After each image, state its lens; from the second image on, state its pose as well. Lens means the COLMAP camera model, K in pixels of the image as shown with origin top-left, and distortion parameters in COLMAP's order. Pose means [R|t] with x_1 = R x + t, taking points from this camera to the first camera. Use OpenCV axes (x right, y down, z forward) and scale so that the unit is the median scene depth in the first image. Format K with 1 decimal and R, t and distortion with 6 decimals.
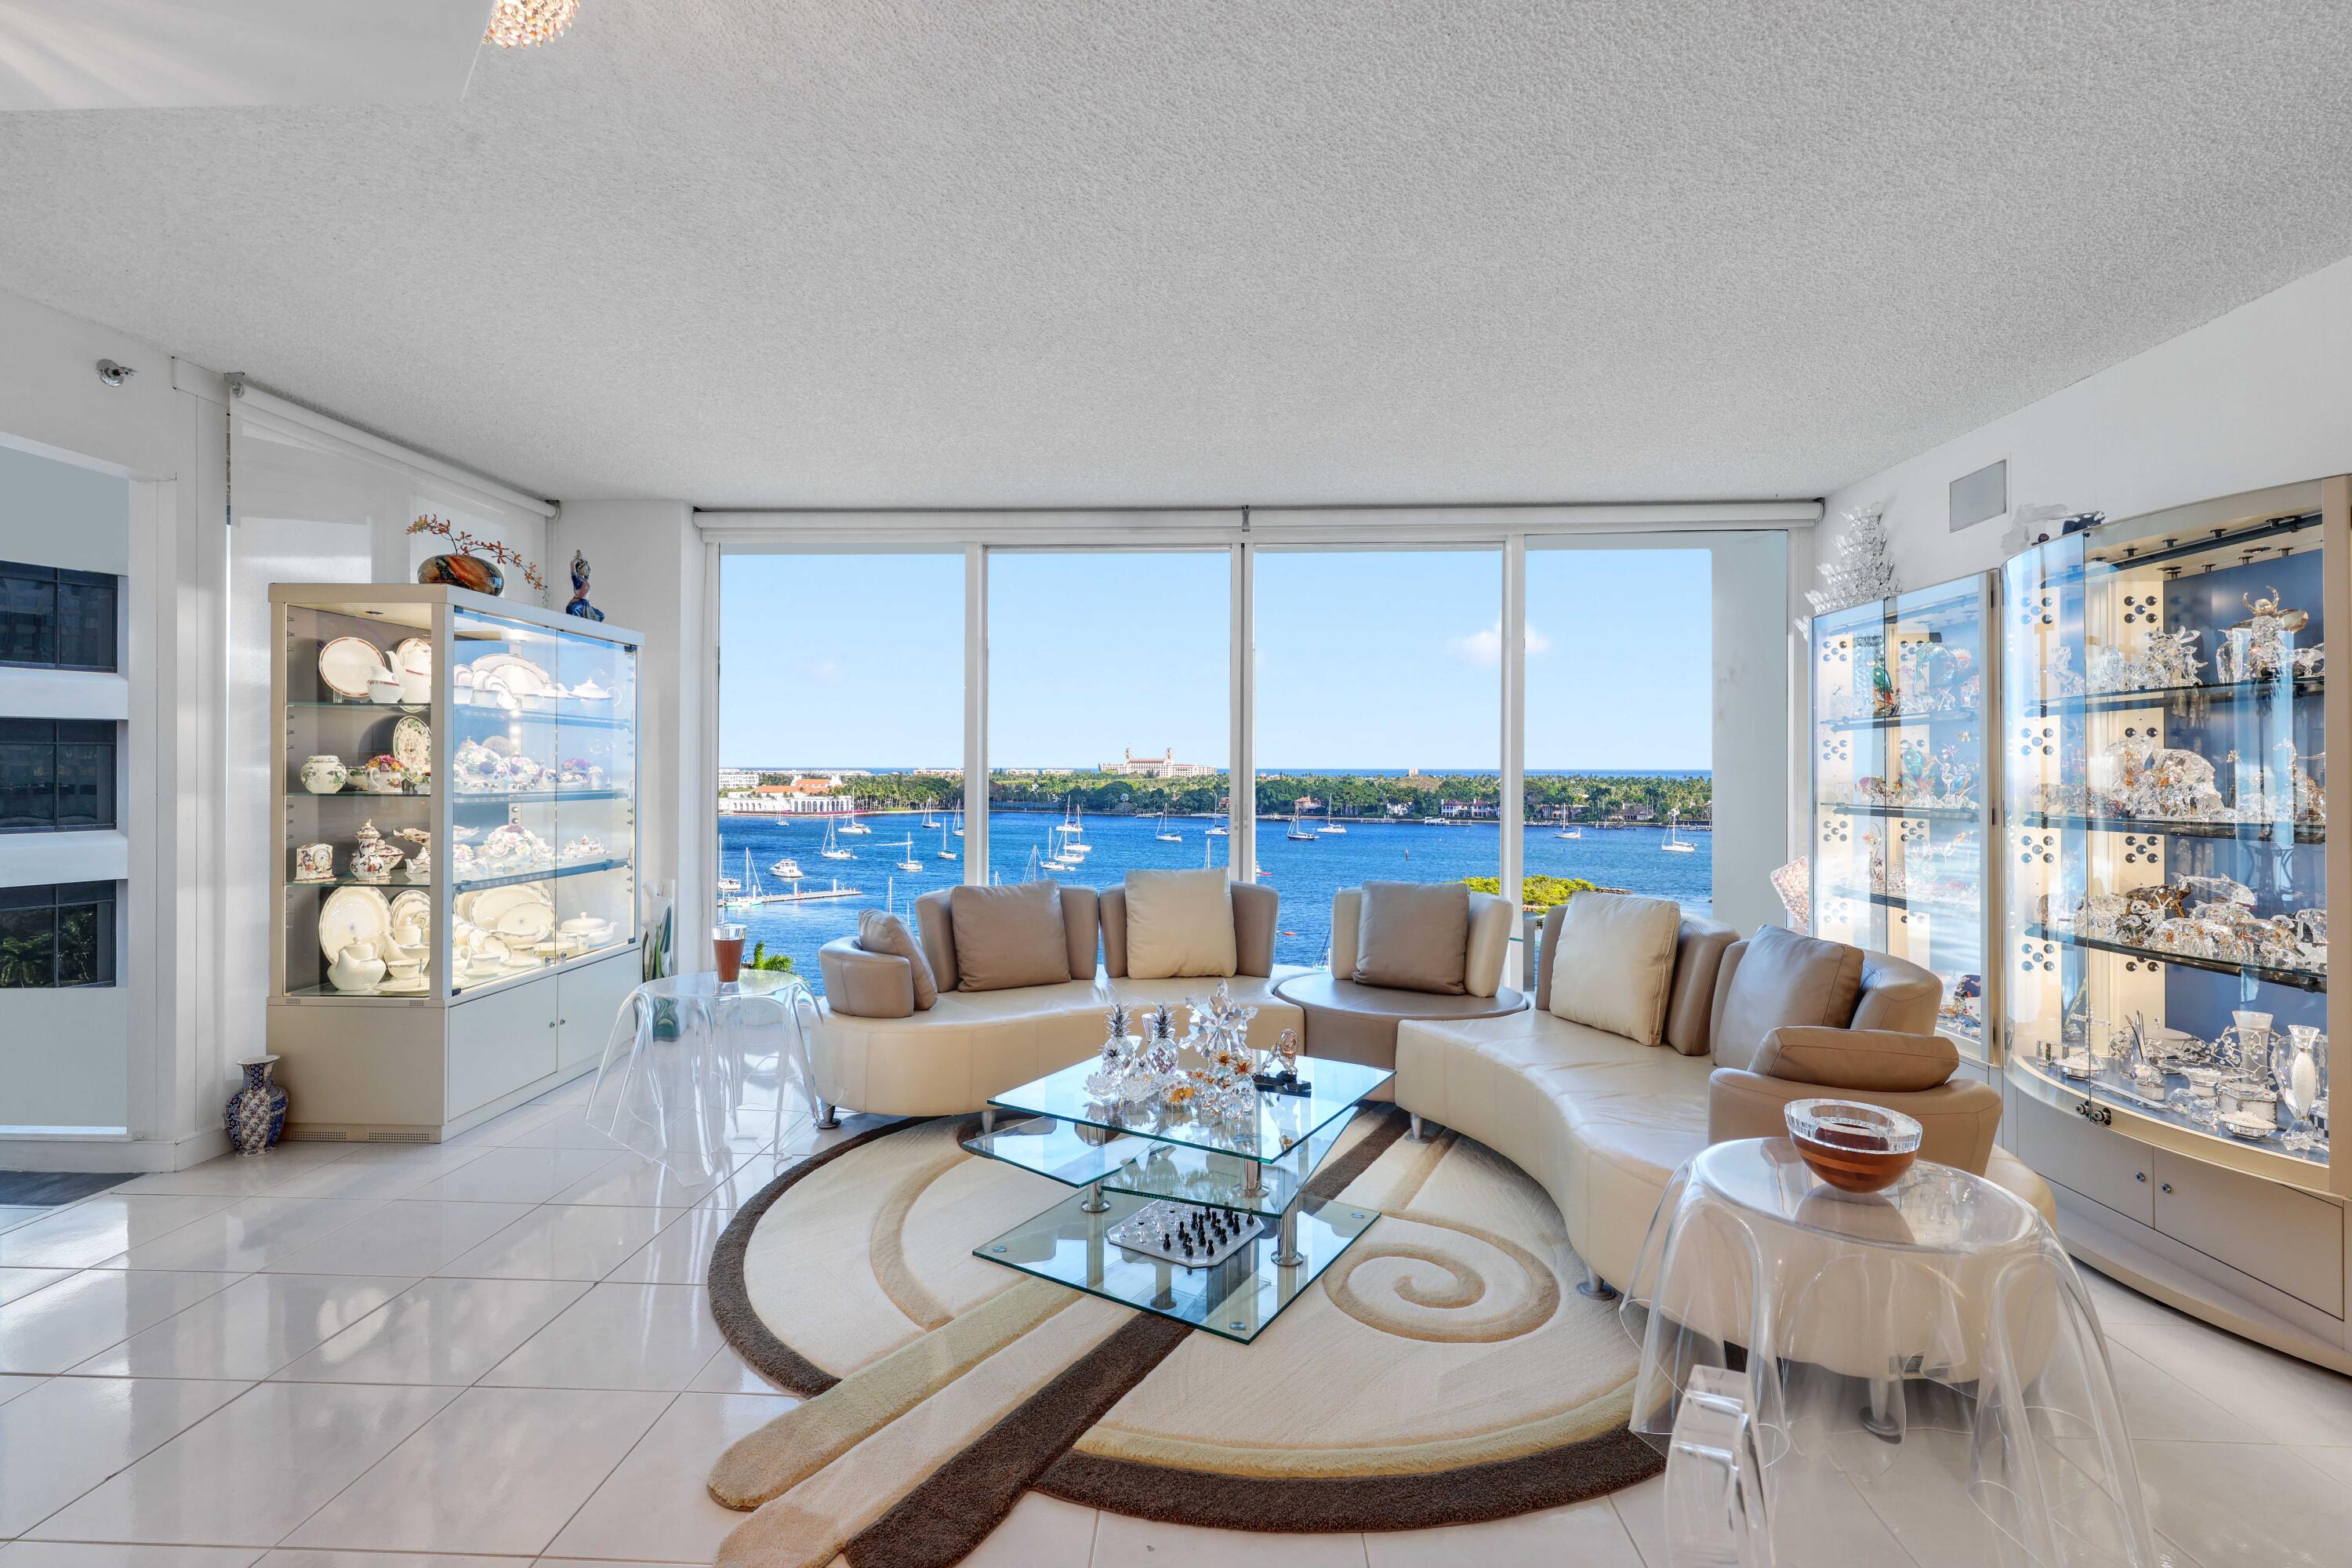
lens RADIAL K [[1040.3, 0, 1176.0], [0, 1040.3, 784.0], [0, 0, 1]] dist [0.018043, -0.018880]
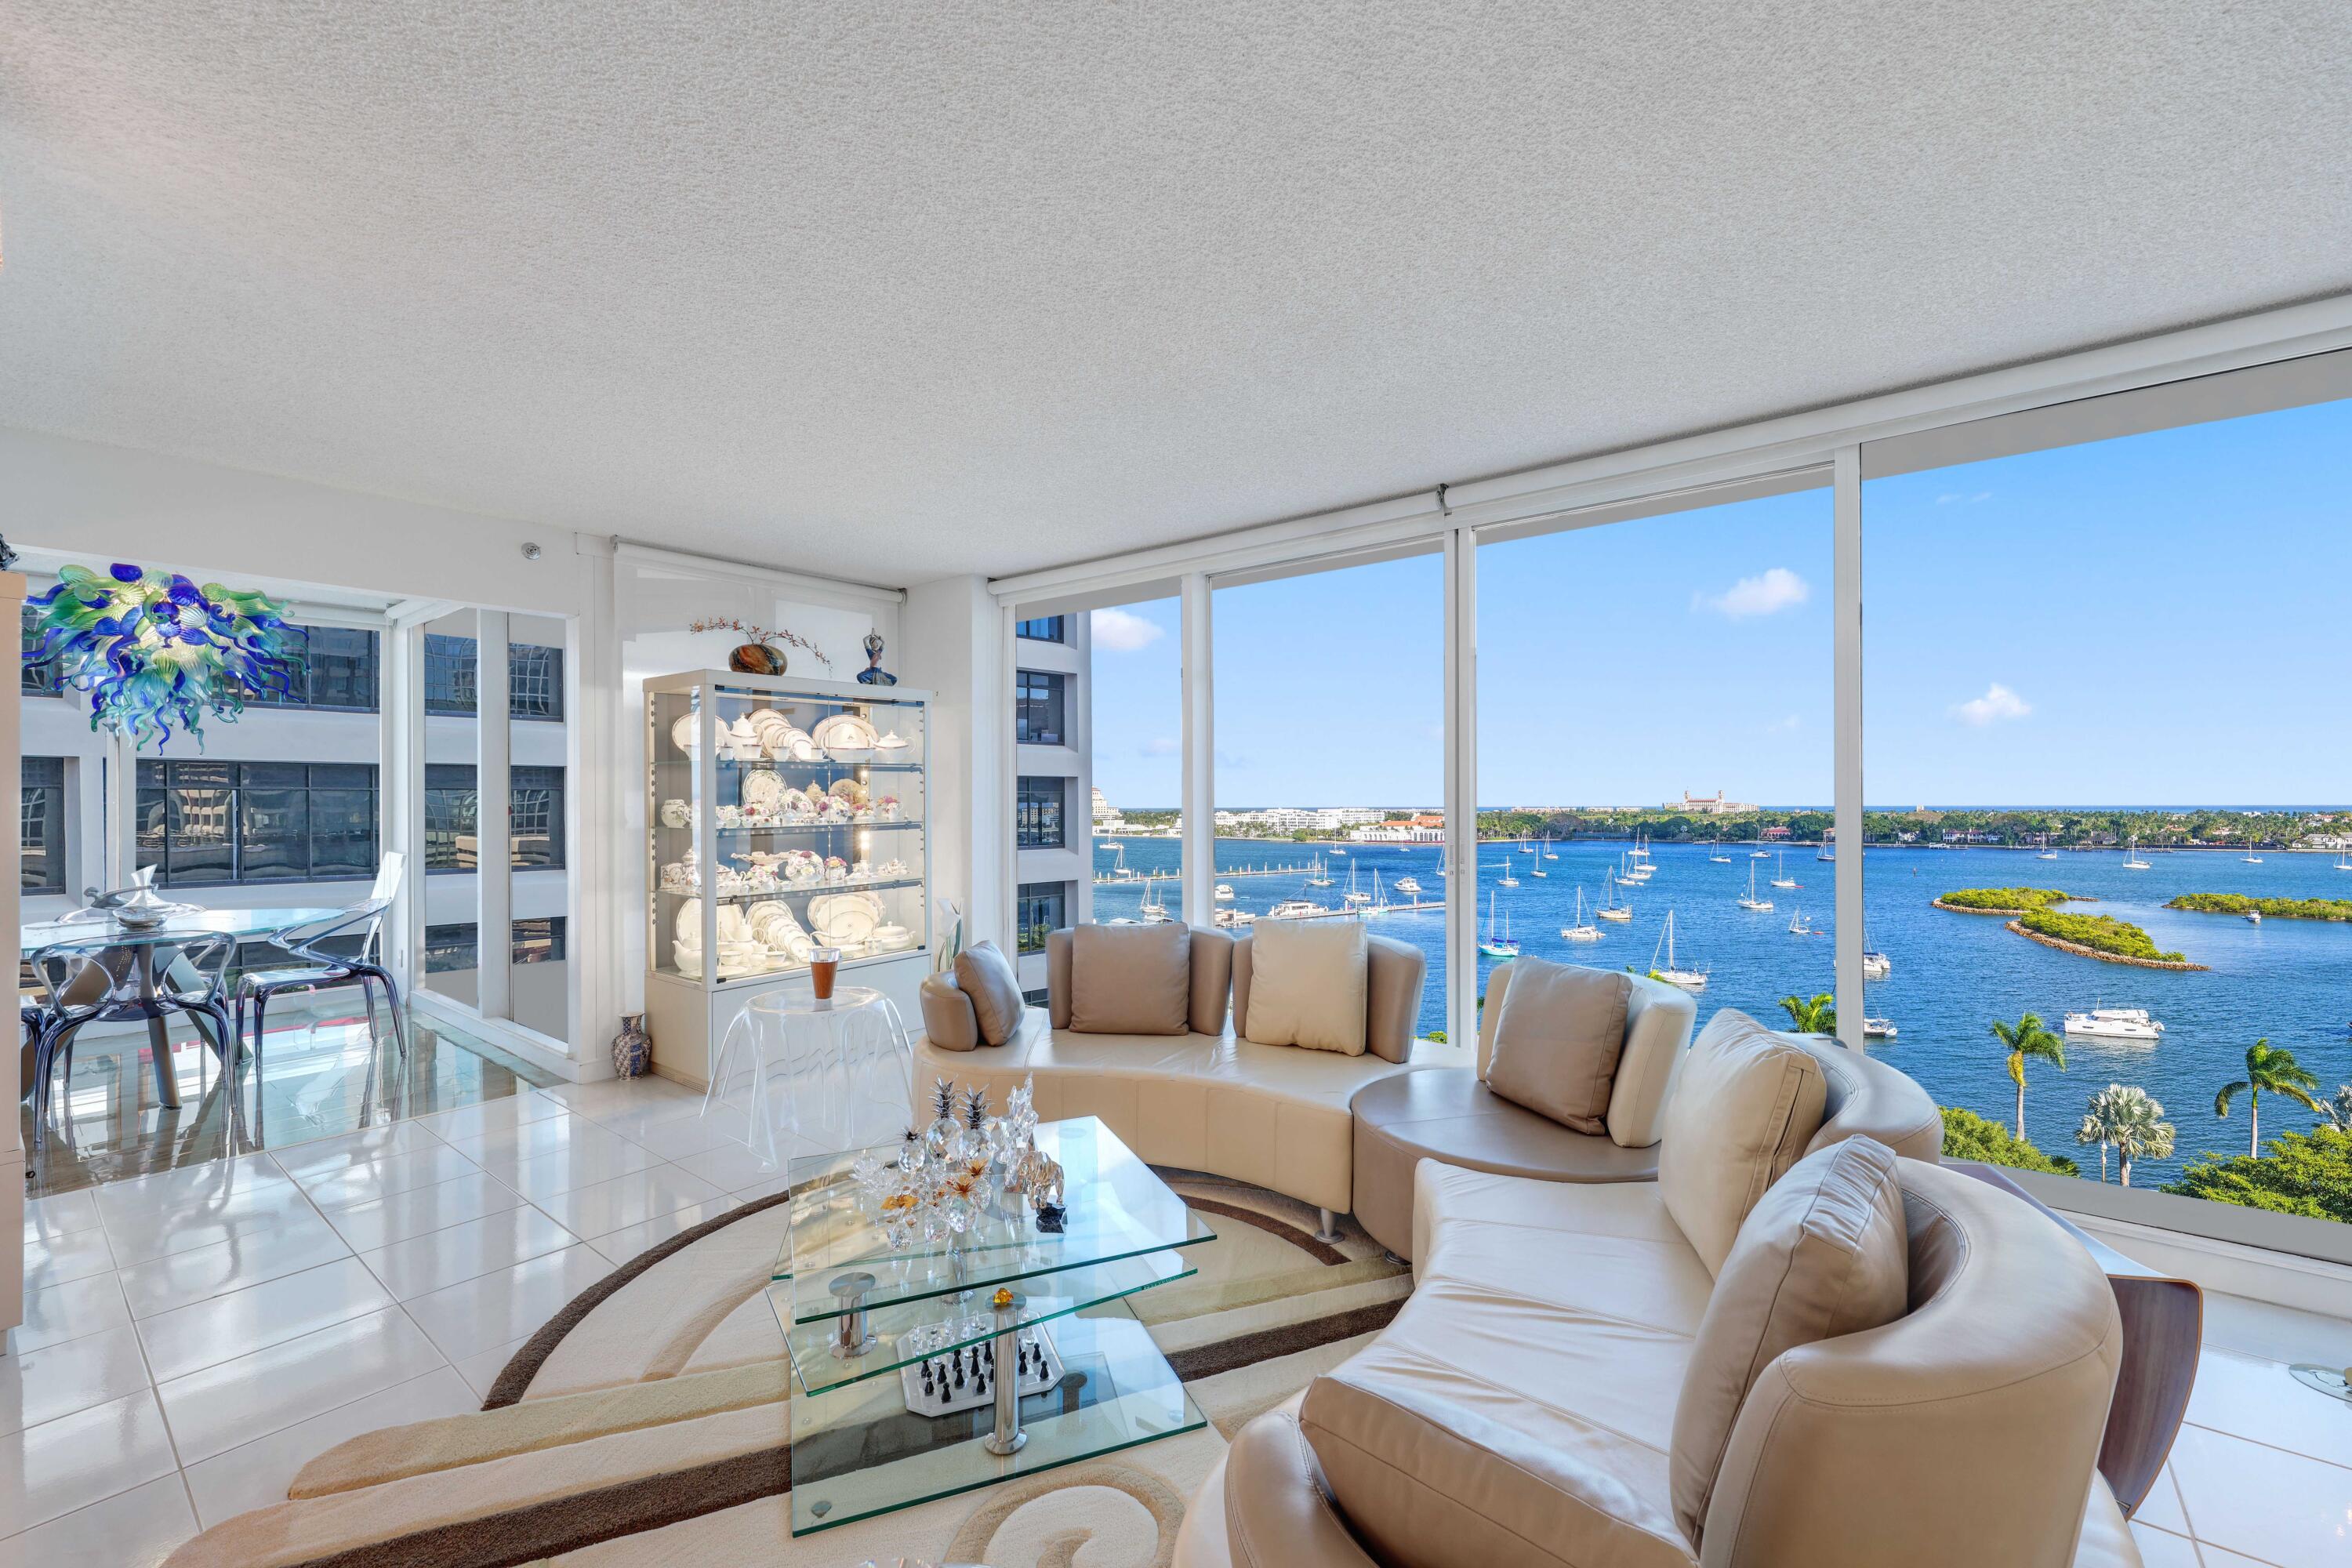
lens RADIAL K [[968.4, 0, 1176.0], [0, 968.4, 784.0], [0, 0, 1]] dist [0.001182, 0.000152]
pose [[0.807874, -0.012399, -0.589225, 0.466347], [0.004261, 0.999875, -0.015199, -0.024121], [0.589340, 0.009768, 0.807826, 0.342057]]
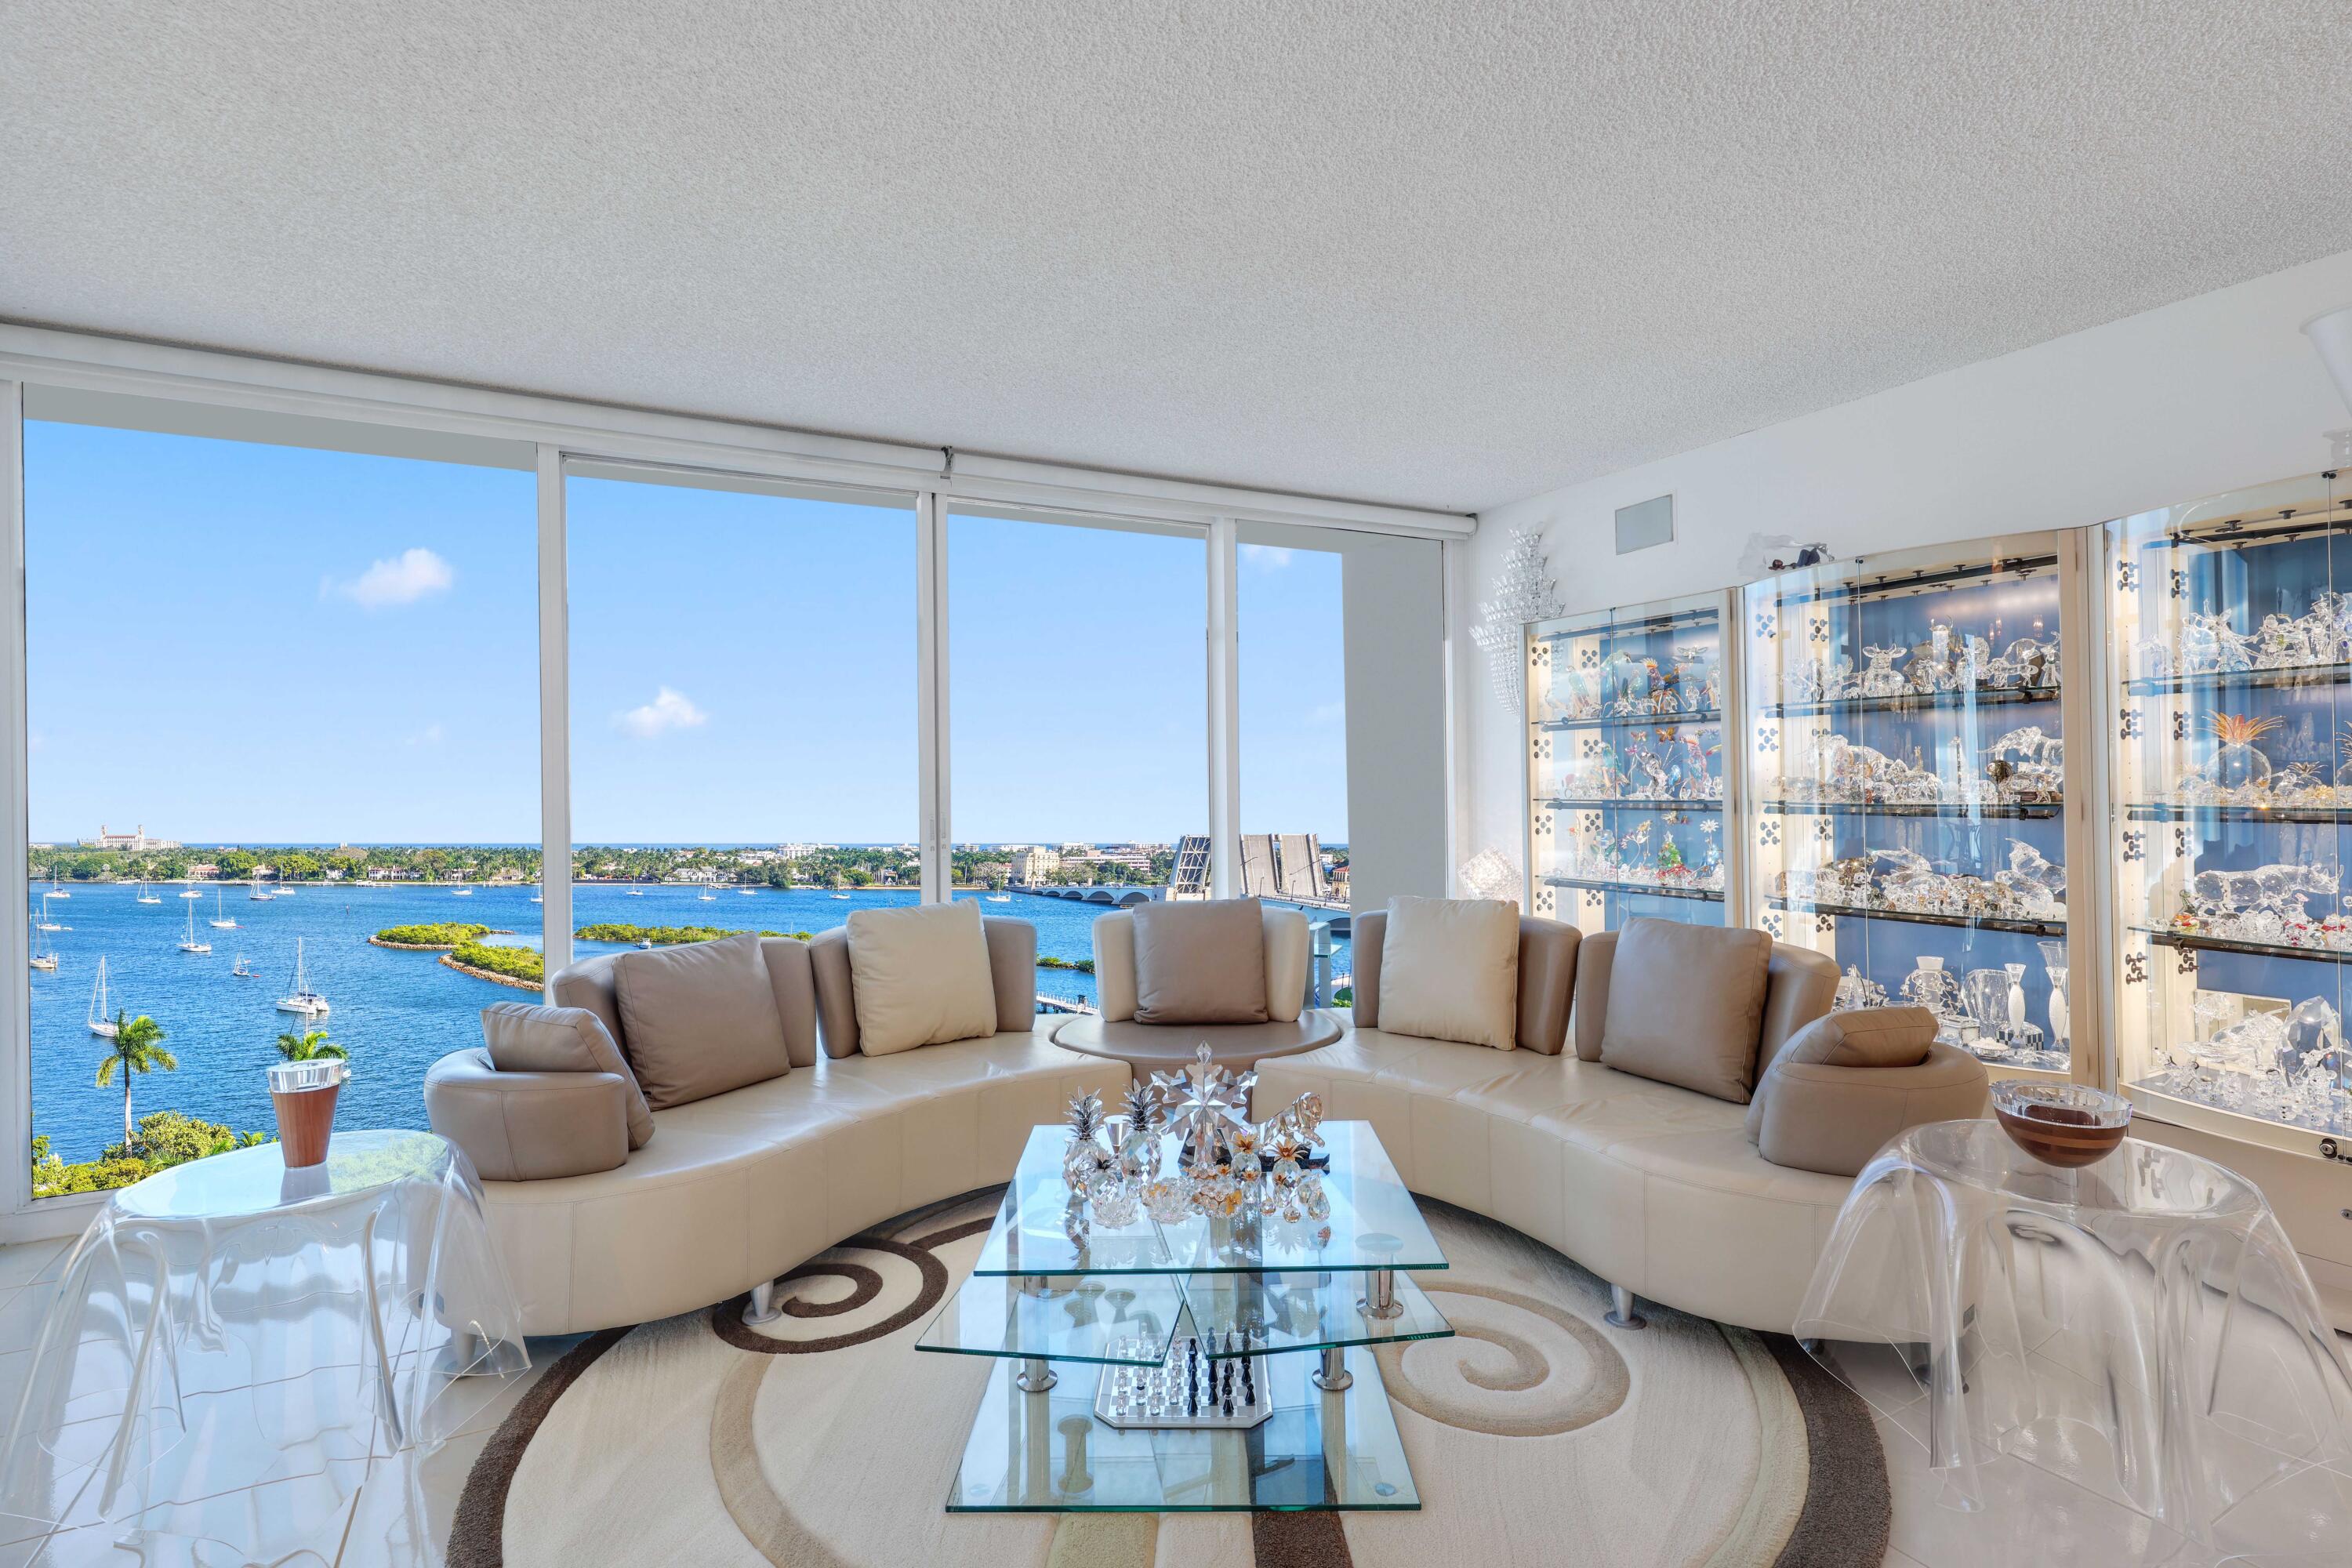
lens RADIAL K [[1131.3, 0, 1176.0], [0, 1131.3, 784.0], [0, 0, 1]] dist [0.013517, 0.000033]
pose [[0.857620, -0.015764, 0.514043, -0.314757], [0.019855, 0.999800, -0.002465, -0.001798], [-0.513901, 0.012320, 0.857761, 0.221119]]
